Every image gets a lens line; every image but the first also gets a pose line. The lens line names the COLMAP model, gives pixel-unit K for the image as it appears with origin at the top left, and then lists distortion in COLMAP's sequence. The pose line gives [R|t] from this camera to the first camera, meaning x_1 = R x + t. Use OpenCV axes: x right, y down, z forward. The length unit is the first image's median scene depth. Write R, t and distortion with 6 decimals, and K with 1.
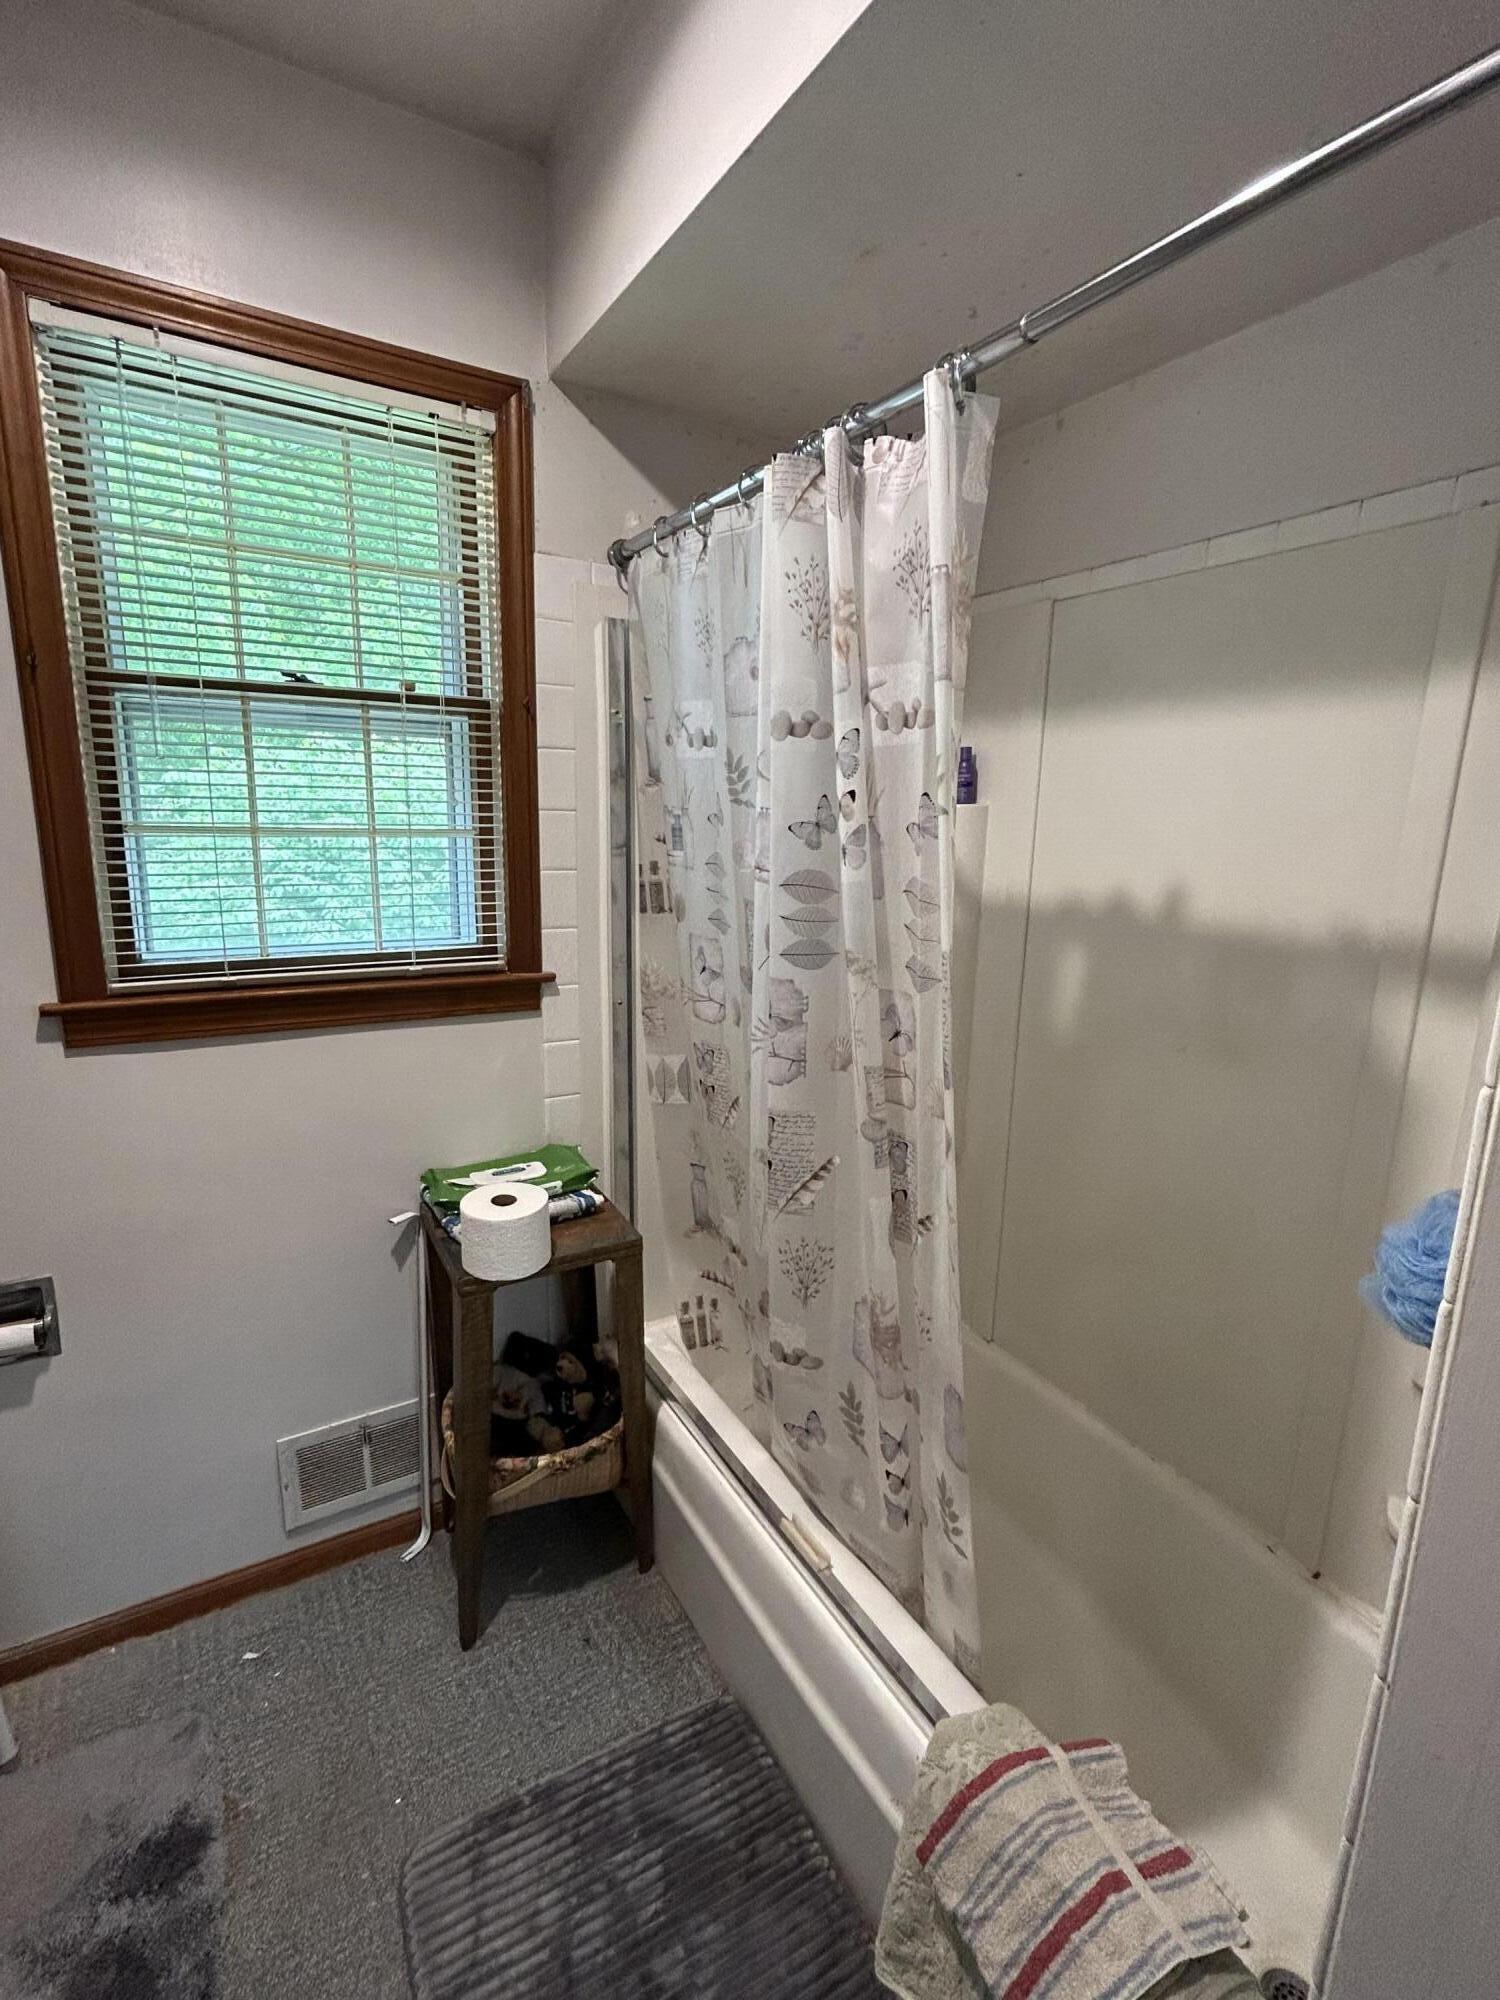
lens RADIAL K [[903.1, 0, 752.3], [0, 903.1, 993.7], [0, 0, 1]] dist [-0.004584, 0.001985]
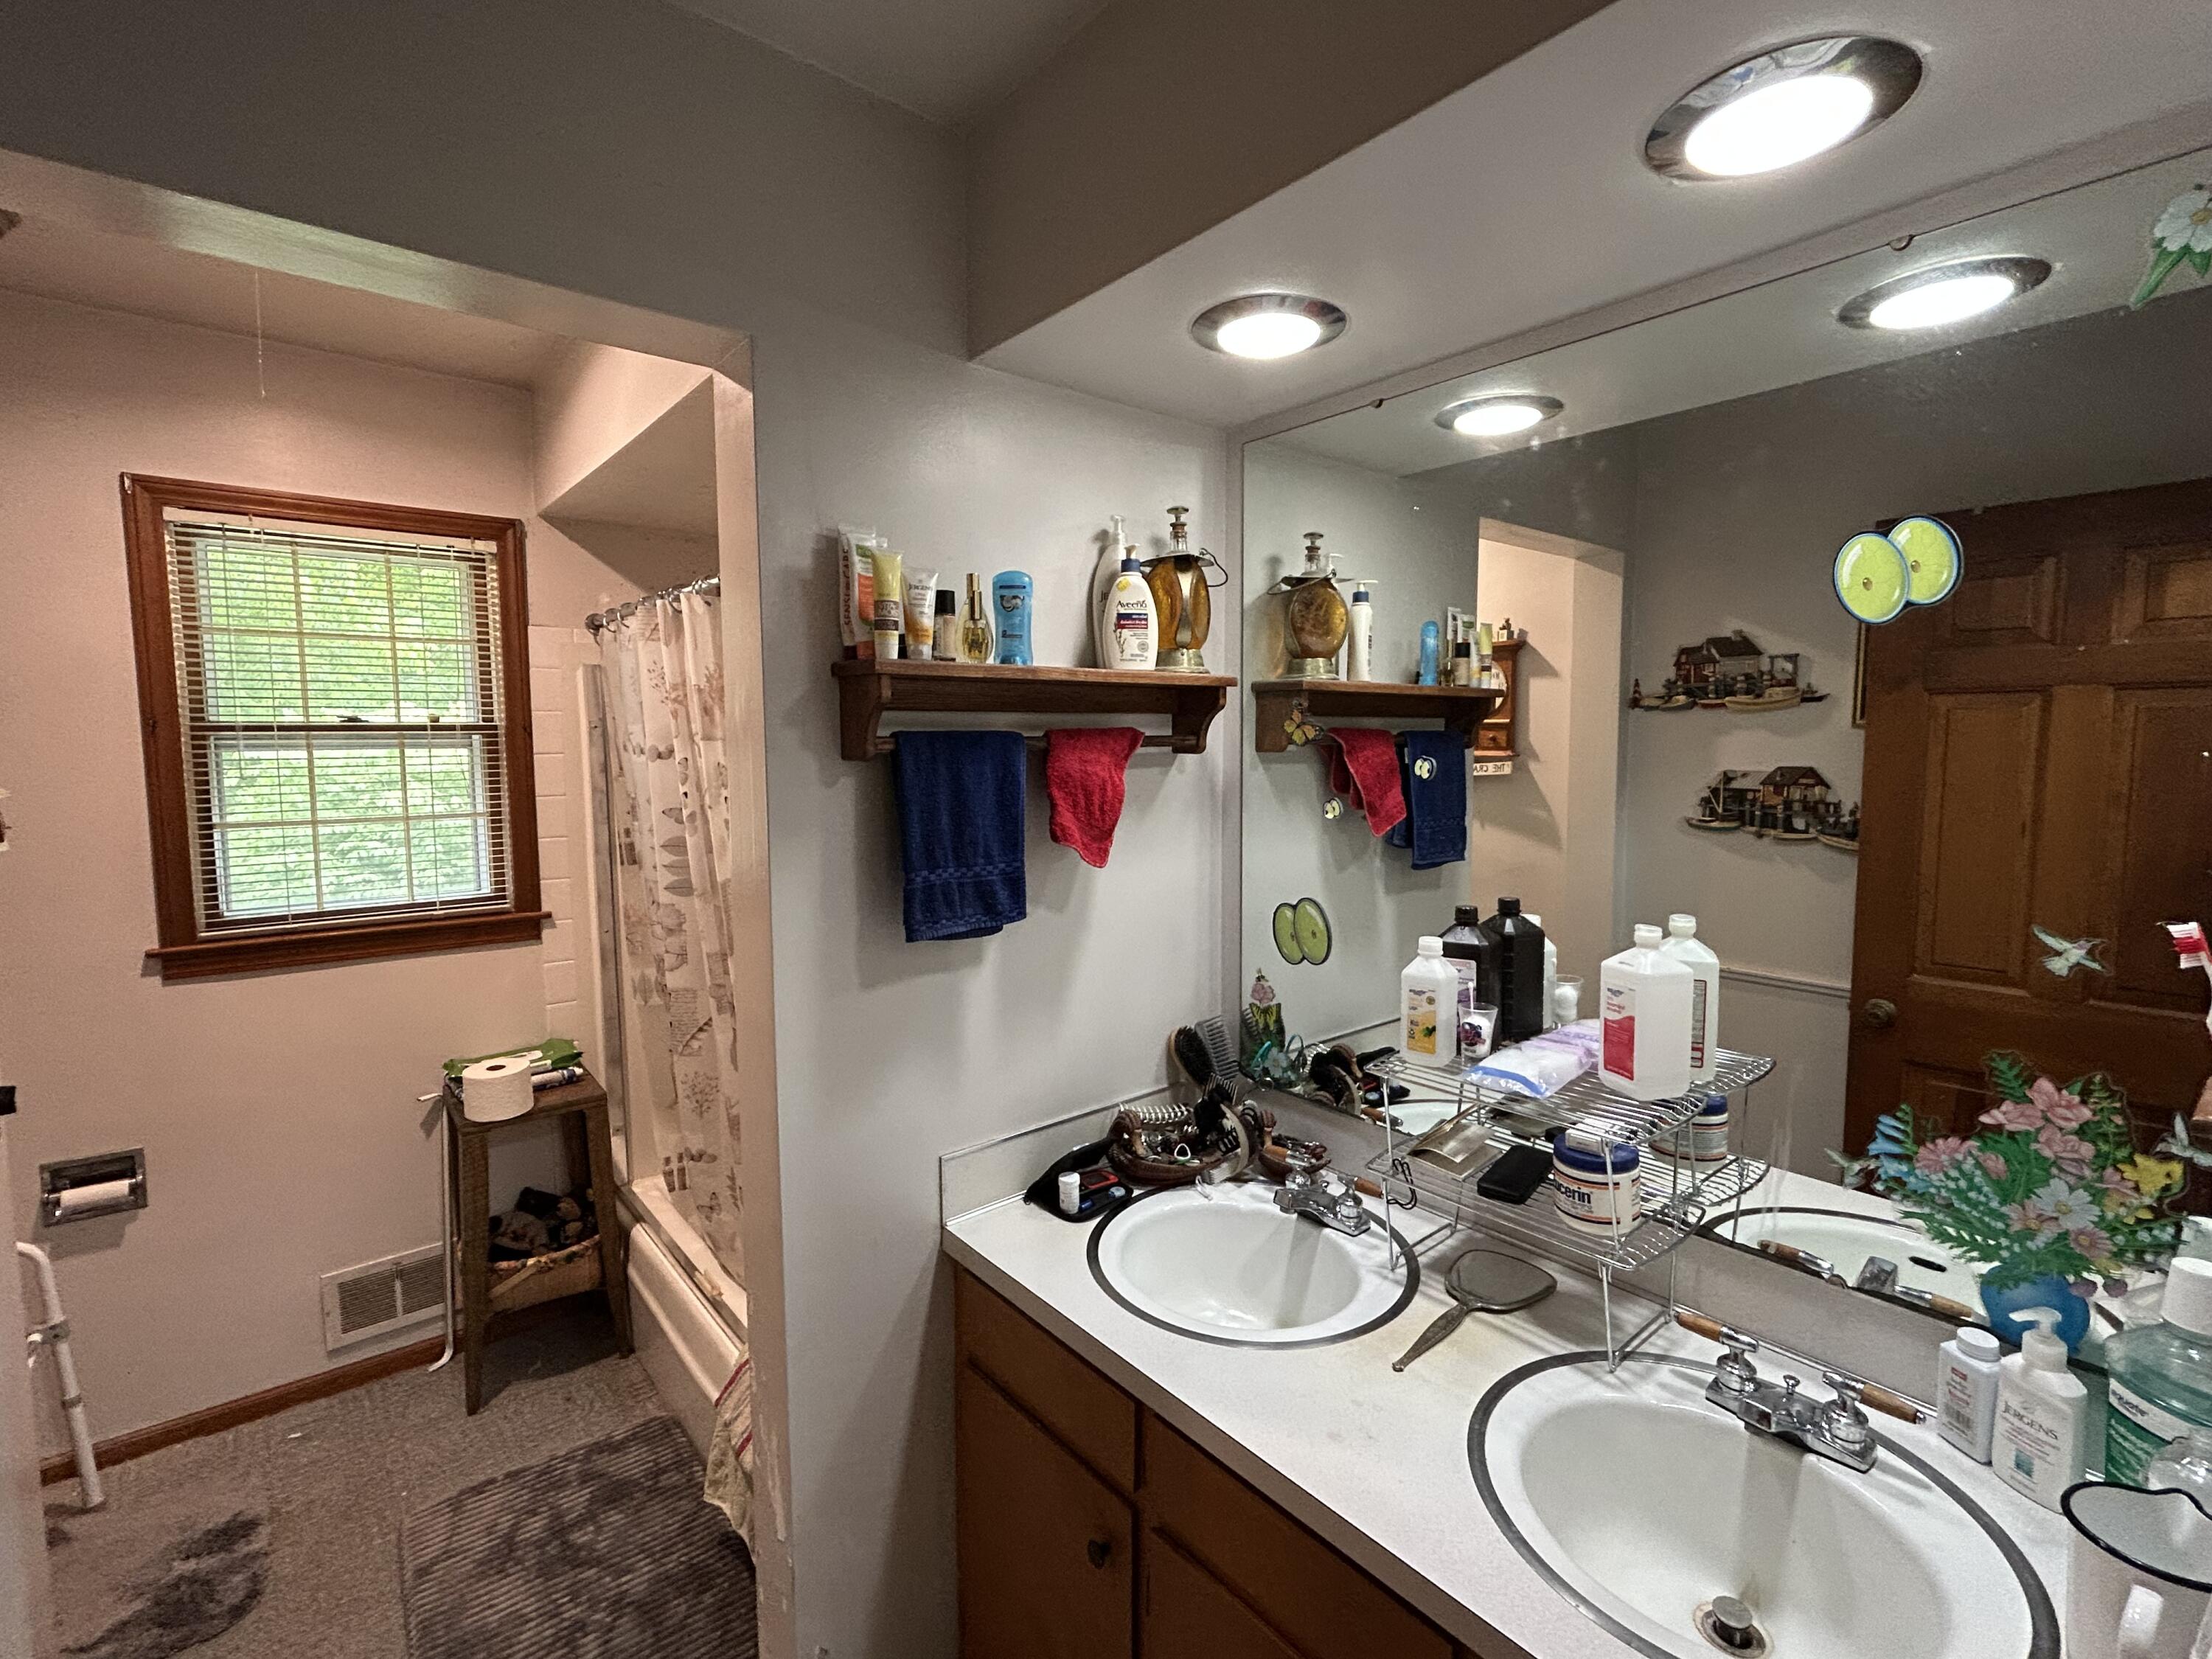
lens RADIAL K [[998.8, 0, 1101.0], [0, 998.8, 824.9], [0, 0, 1]] dist [-0.004584, 0.001985]
pose [[0.987783, -0.042468, 0.149935, 0.418628], [0.058937, 0.992493, -0.107165, 0.062633], [-0.144258, 0.114692, 0.982871, -0.691378]]
